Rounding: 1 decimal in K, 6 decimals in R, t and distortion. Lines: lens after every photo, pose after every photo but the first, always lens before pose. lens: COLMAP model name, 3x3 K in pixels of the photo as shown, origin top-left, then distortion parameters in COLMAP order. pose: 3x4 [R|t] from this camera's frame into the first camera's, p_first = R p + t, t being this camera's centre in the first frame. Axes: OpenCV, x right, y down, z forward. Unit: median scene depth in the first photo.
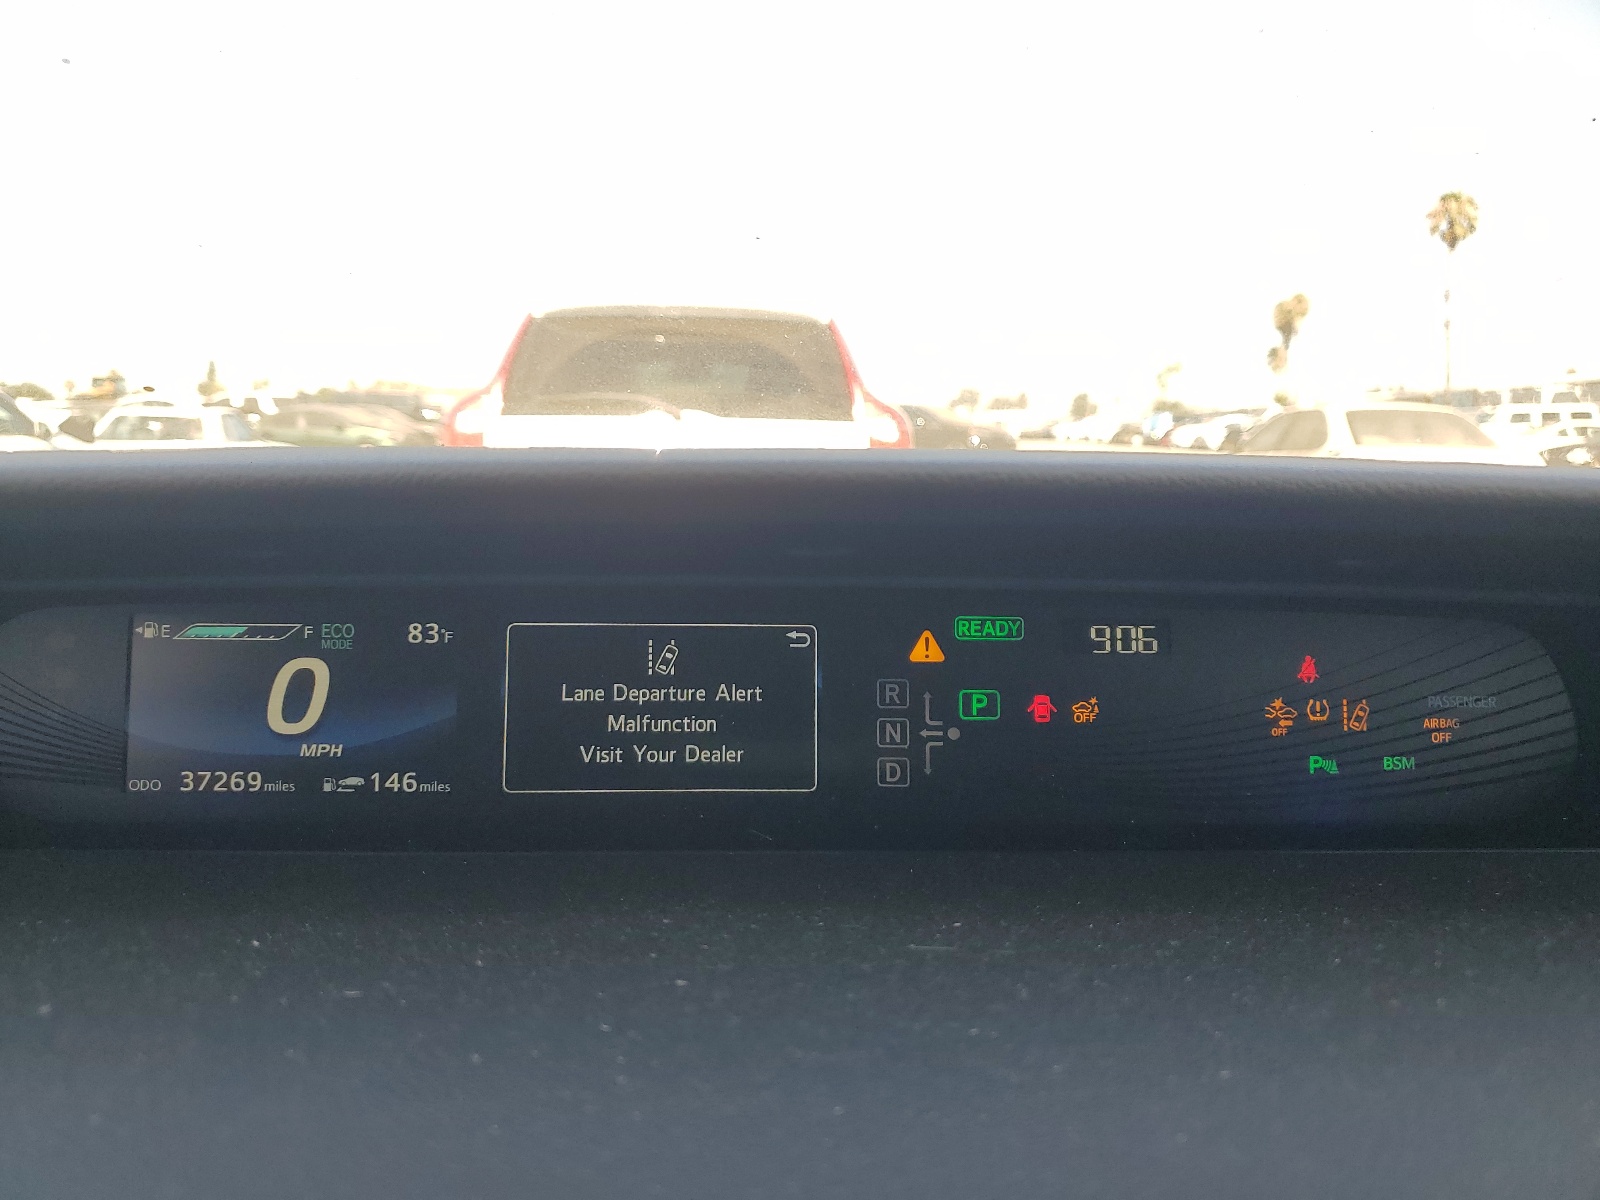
lens RADIAL K [[1220.9, 0, 799.5], [0, 1220.9, 598.5], [0, 0, 1]] dist [-0.006195, -0.002110]
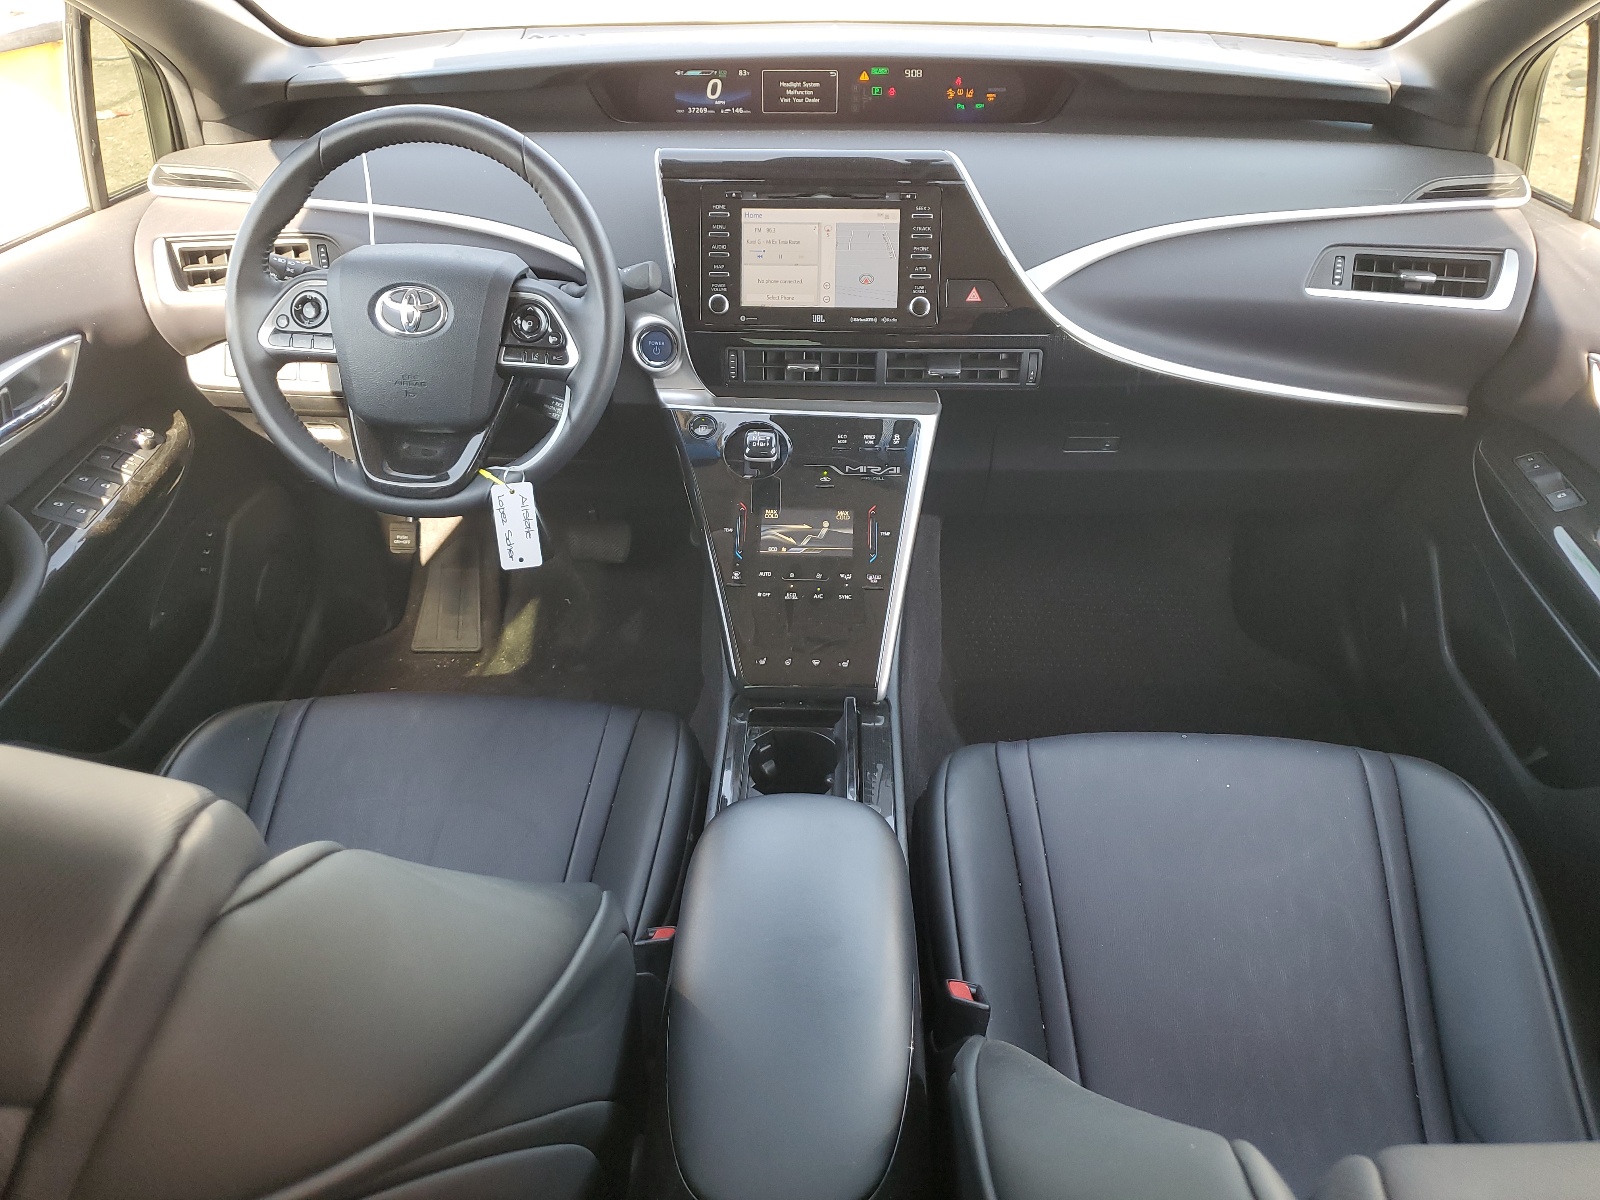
lens RADIAL K [[1220.9, 0, 801.5], [0, 1220.9, 598.7], [0, 0, 1]] dist [-0.006195, -0.002110]
pose [[0.991592, 0.043815, -0.121759, 0.476593], [0.000976, 0.938372, 0.345626, 0.274576], [0.129399, -0.342839, 0.930439, -3.470910]]
